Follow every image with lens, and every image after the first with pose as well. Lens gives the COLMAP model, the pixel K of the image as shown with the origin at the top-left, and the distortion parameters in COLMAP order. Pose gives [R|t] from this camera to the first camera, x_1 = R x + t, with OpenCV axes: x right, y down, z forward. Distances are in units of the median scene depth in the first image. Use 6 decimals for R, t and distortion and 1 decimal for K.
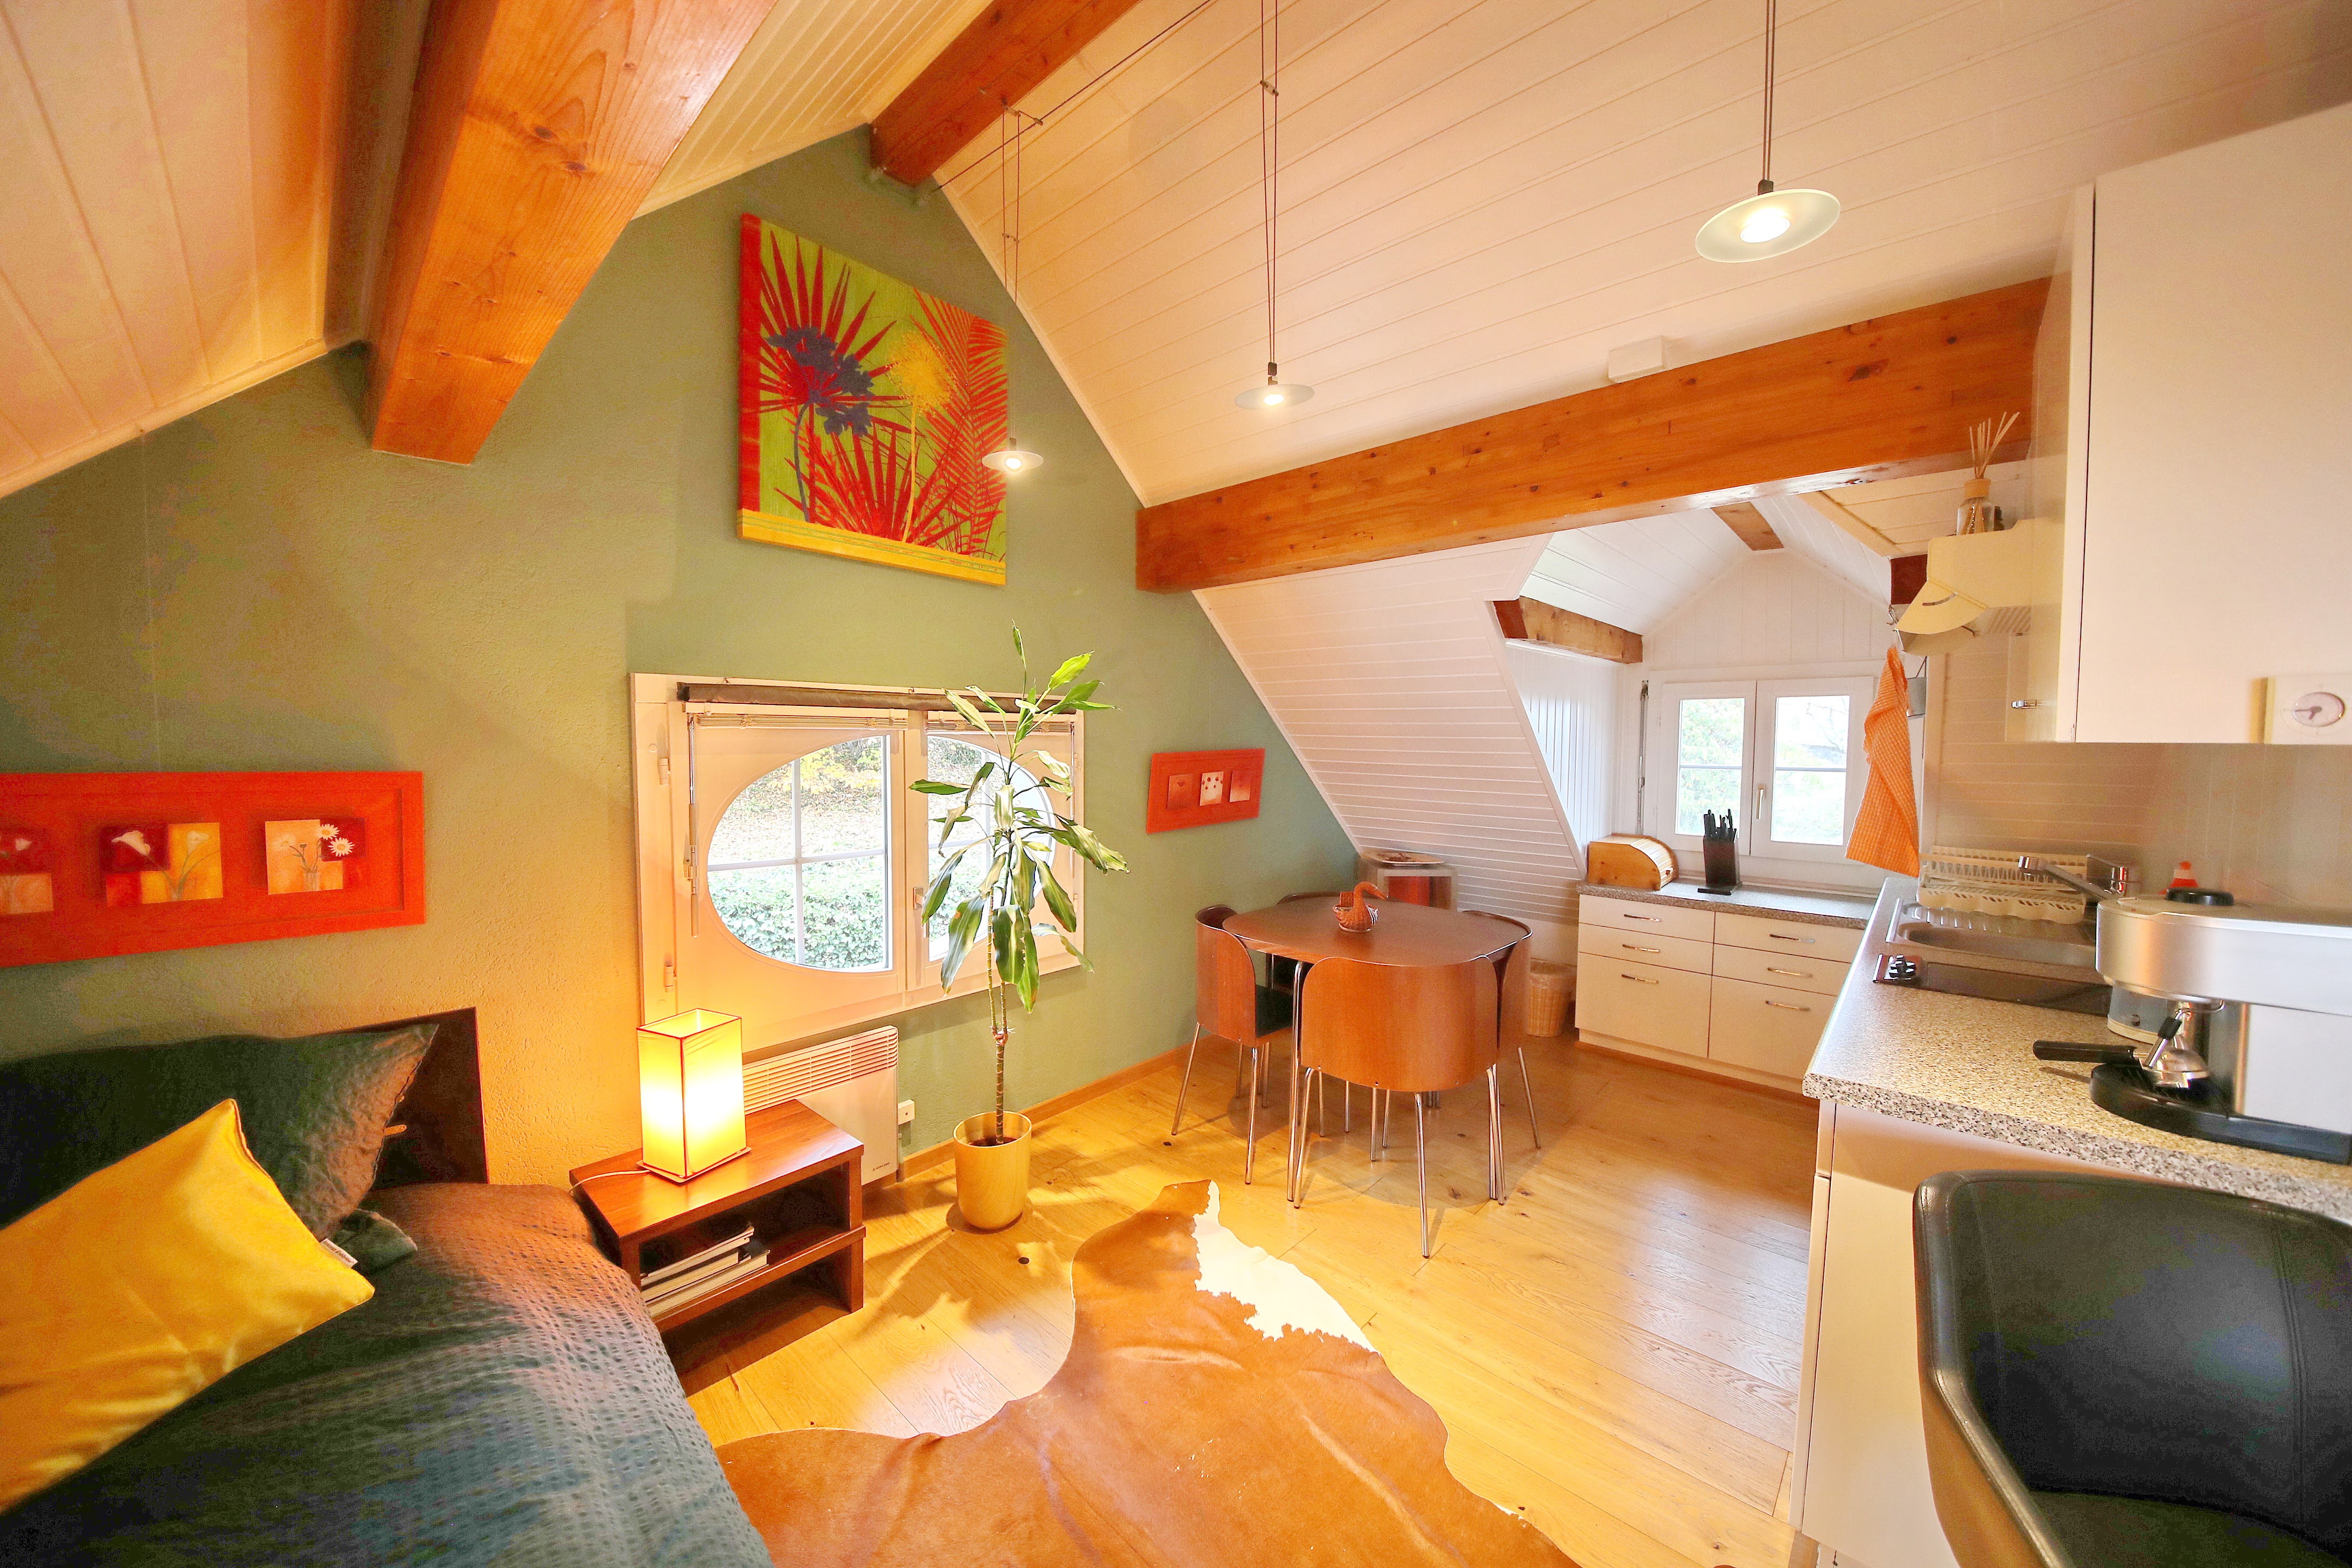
lens RADIAL K [[813.7, 0, 1185.7], [0, 813.7, 793.2], [0, 0, 1]] dist [-0.001218, -0.000477]
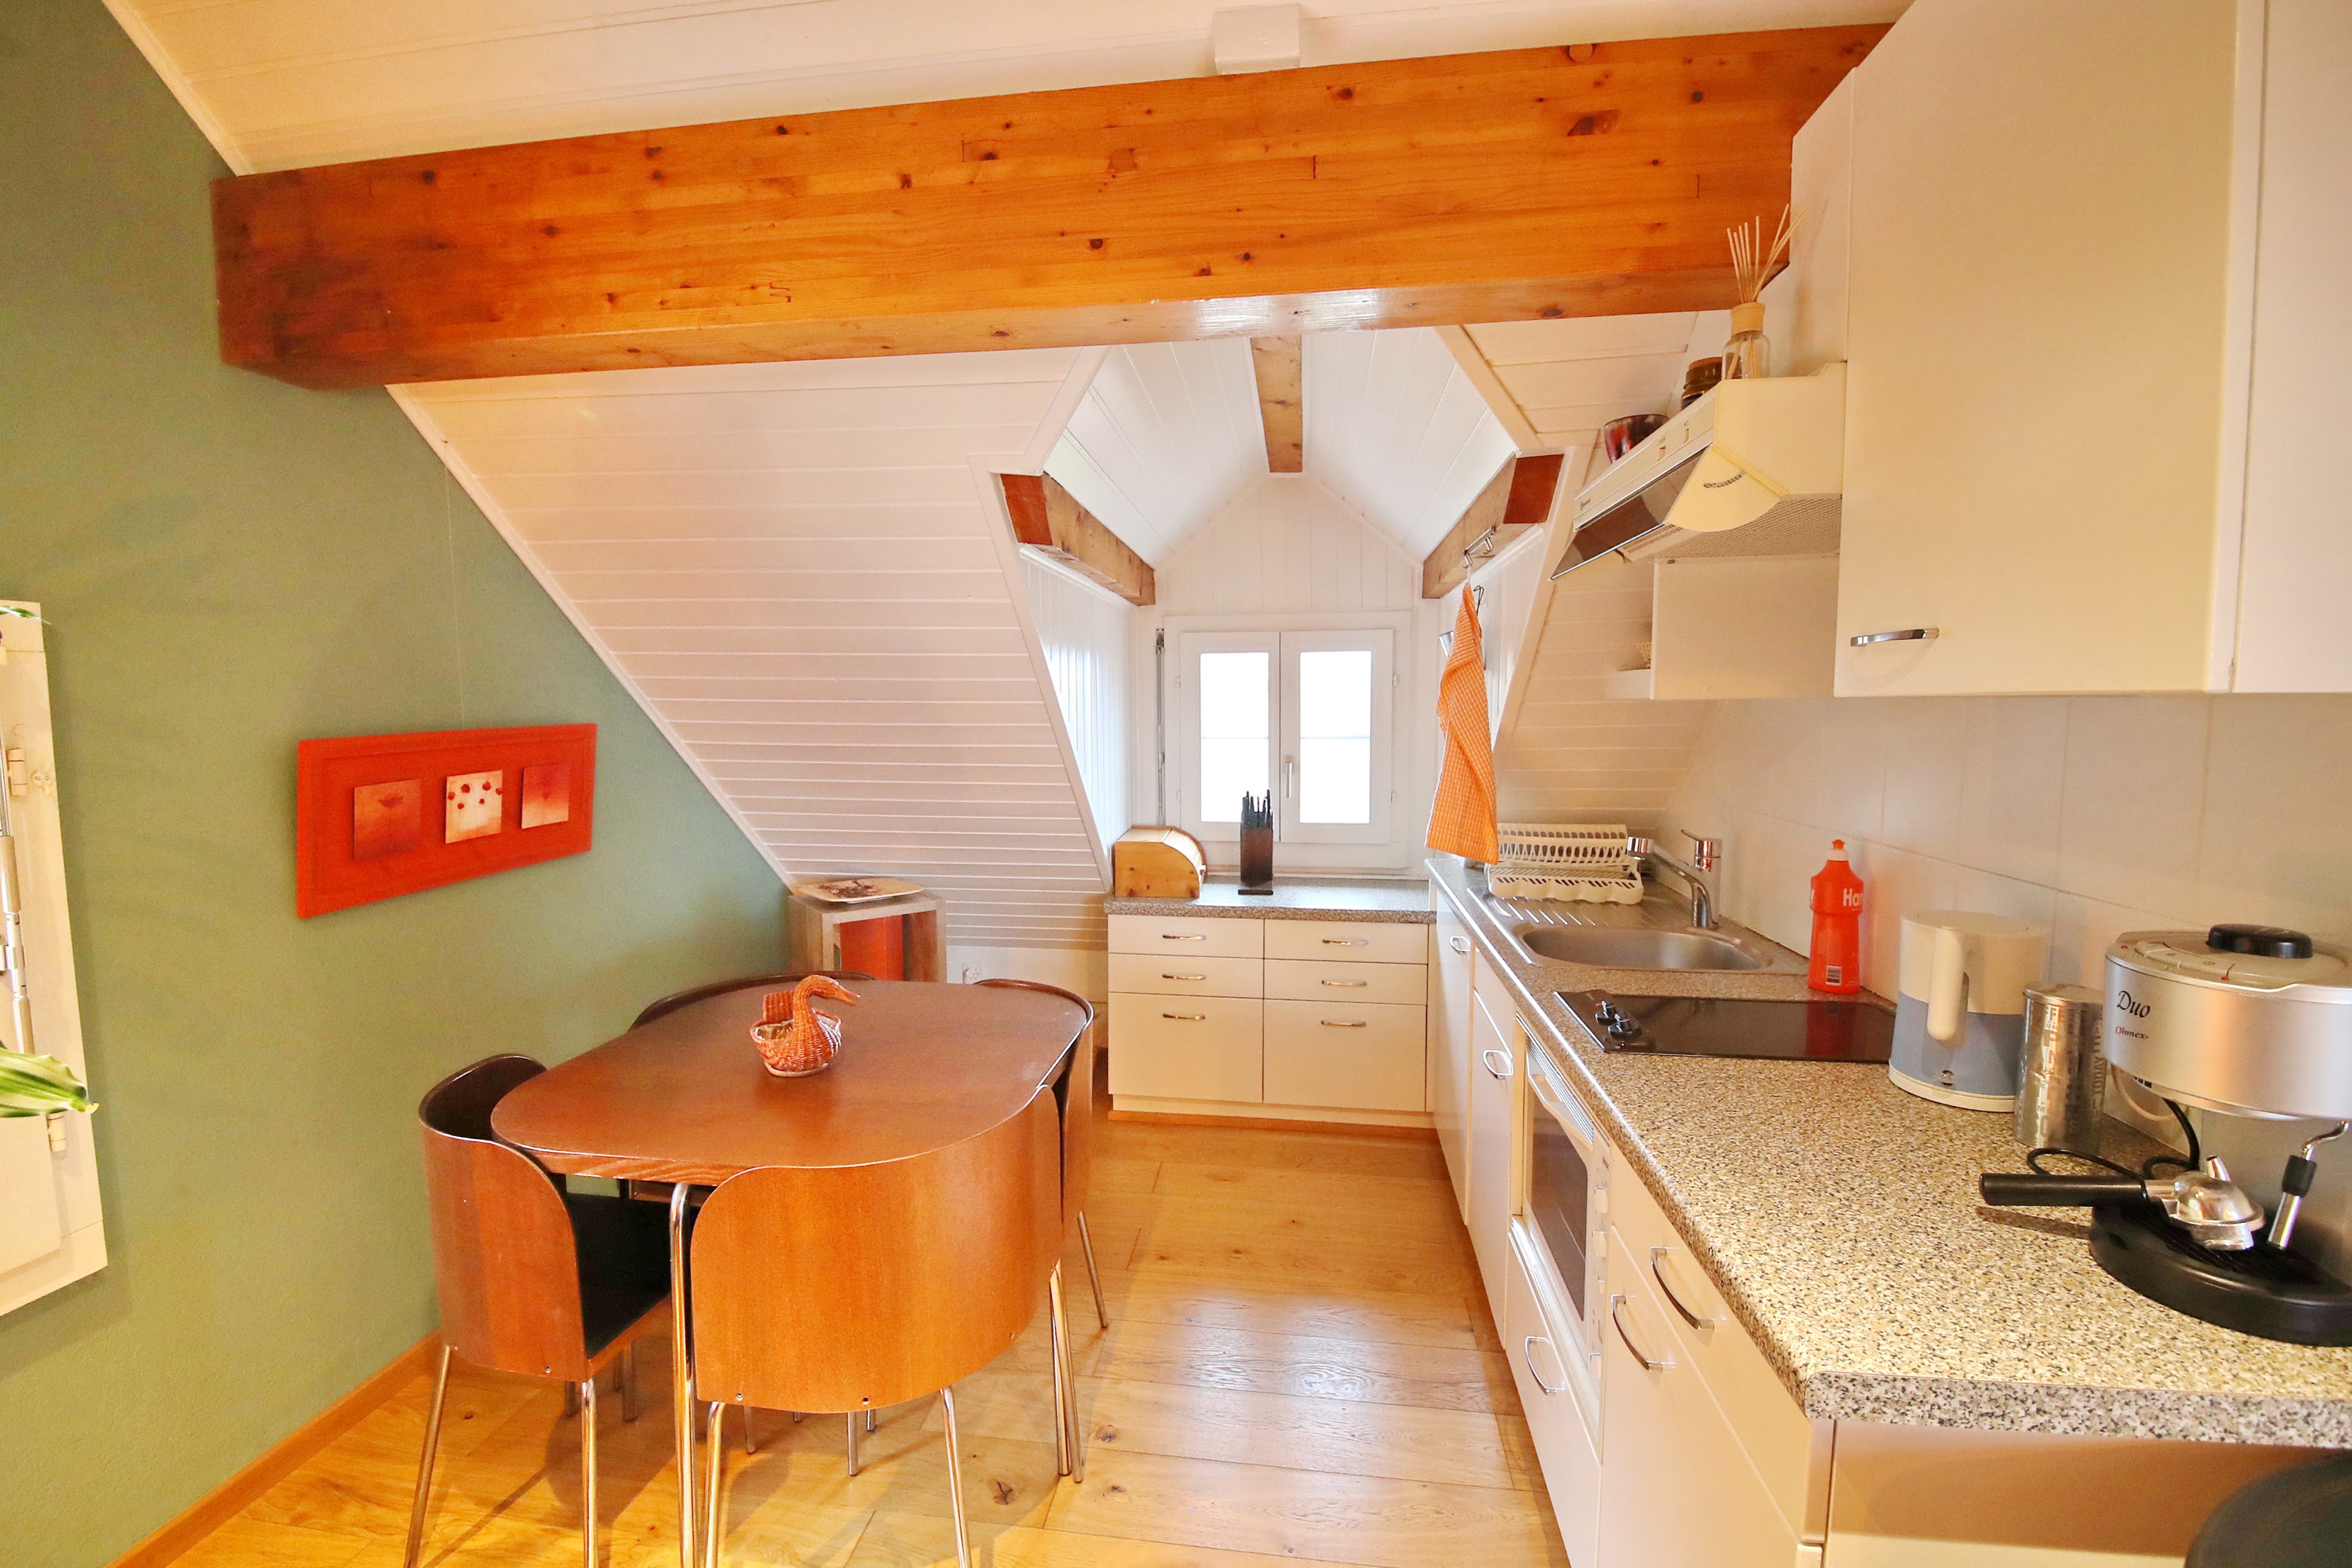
lens RADIAL K [[958.5, 0, 1167.4], [0, 958.5, 786.6], [0, 0, 1]] dist [-0.003854, -0.002595]
pose [[0.823479, -0.054714, 0.564702, 0.073053], [0.045769, 0.998501, 0.030001, -0.022319], [-0.565497, 0.001141, 0.824749, 0.390307]]
